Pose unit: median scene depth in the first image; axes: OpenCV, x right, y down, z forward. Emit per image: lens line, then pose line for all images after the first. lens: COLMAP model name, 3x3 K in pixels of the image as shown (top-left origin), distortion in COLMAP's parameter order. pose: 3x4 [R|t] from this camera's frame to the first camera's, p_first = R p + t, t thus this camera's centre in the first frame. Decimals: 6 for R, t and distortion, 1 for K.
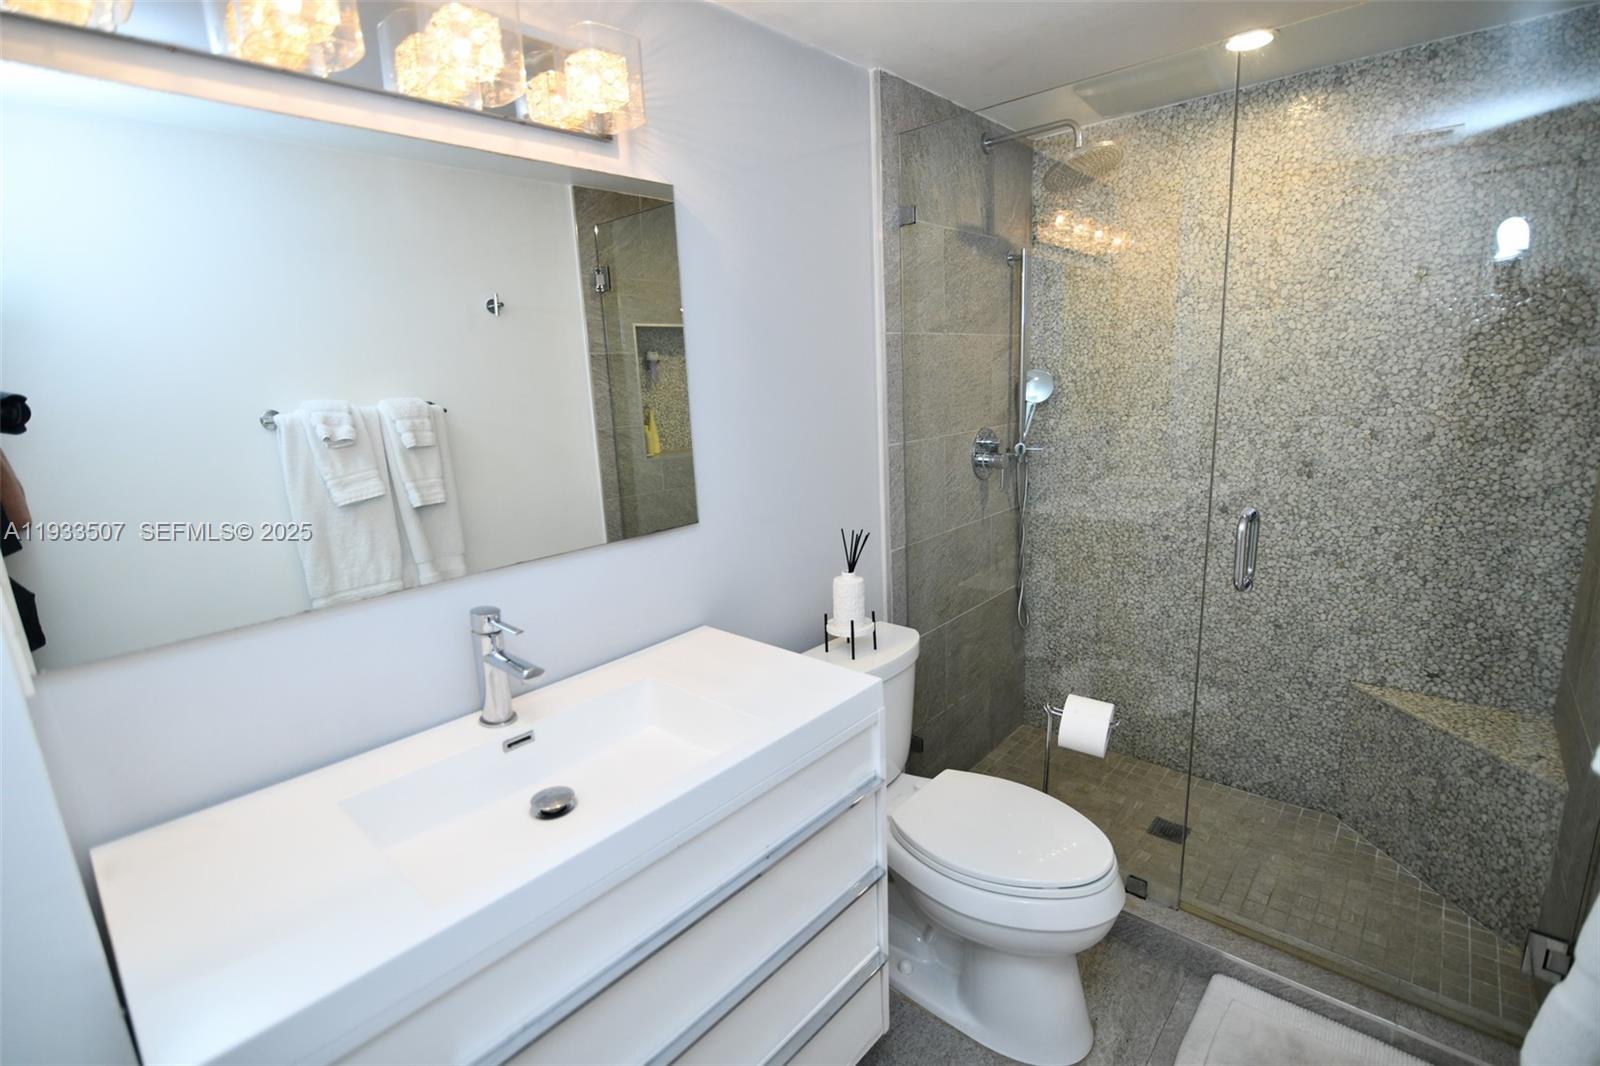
lens RADIAL K [[734.9, 0, 804.4], [0, 734.9, 535.1], [0, 0, 1]] dist [-0.017723, 0.001050]
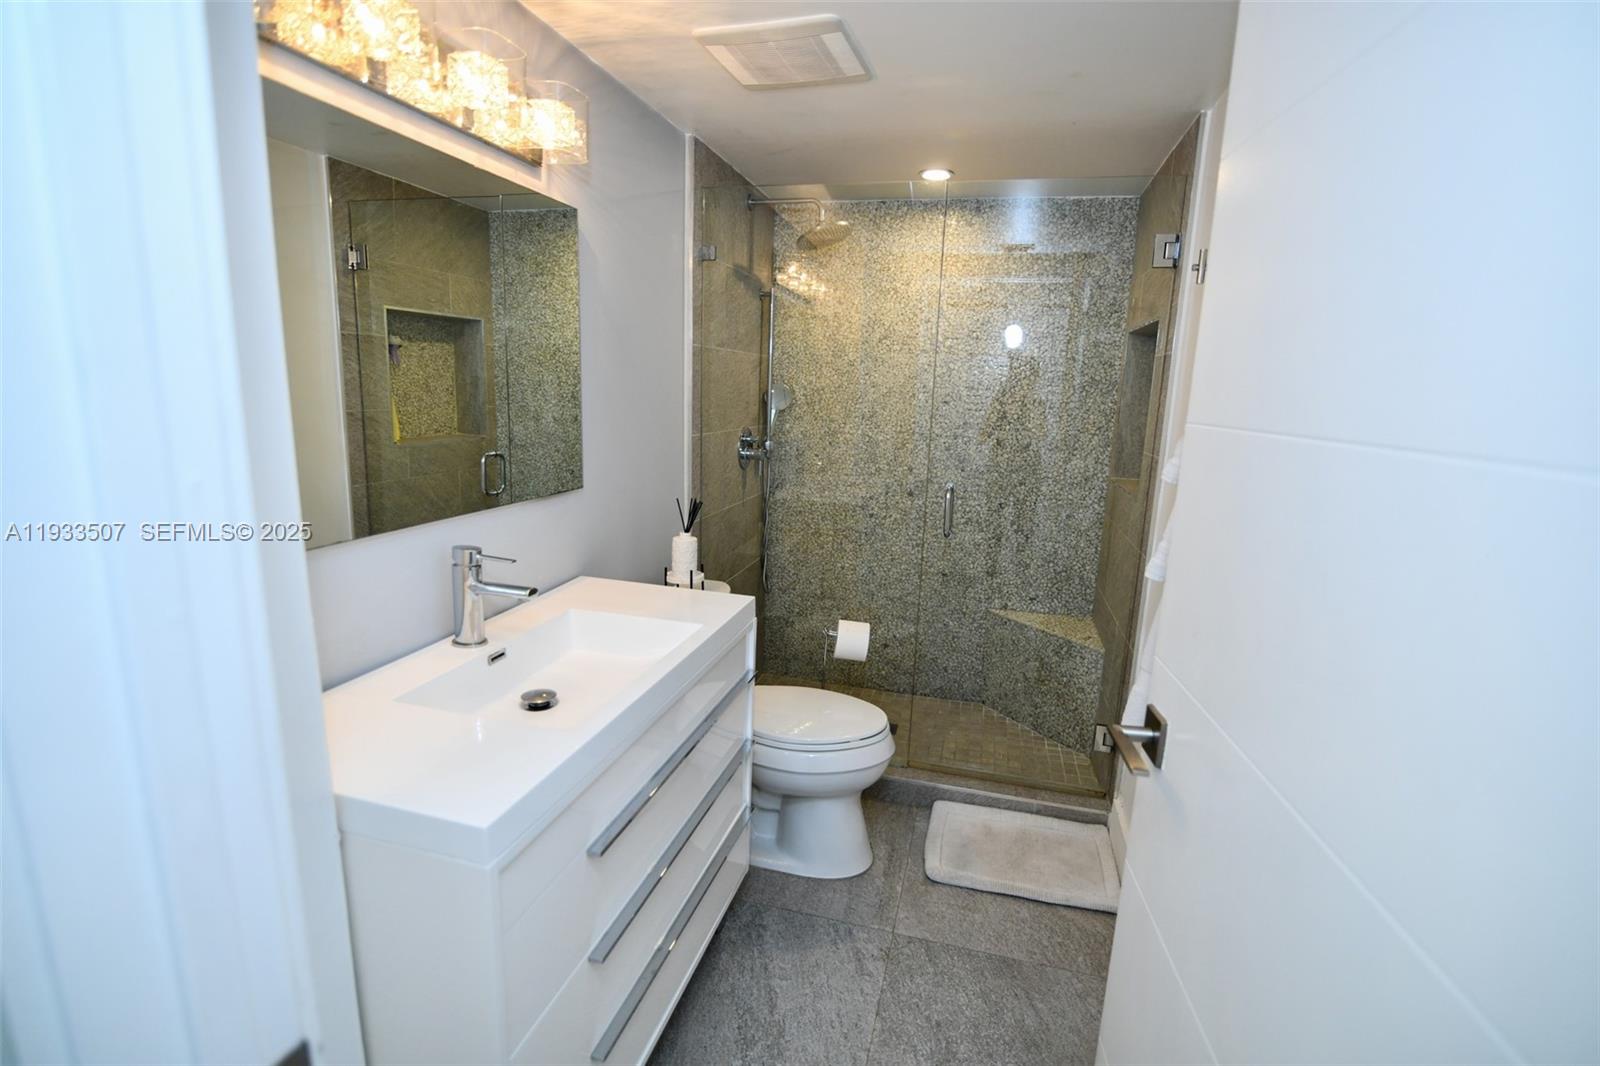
lens RADIAL K [[734.9, 0, 804.4], [0, 734.9, 535.1], [0, 0, 1]] dist [-0.017723, 0.001050]
pose [[0.887572, -0.015167, 0.460418, -0.276467], [0.023296, 0.999657, -0.011979, 0.061232], [-0.460079, 0.021358, 0.887621, -0.166547]]
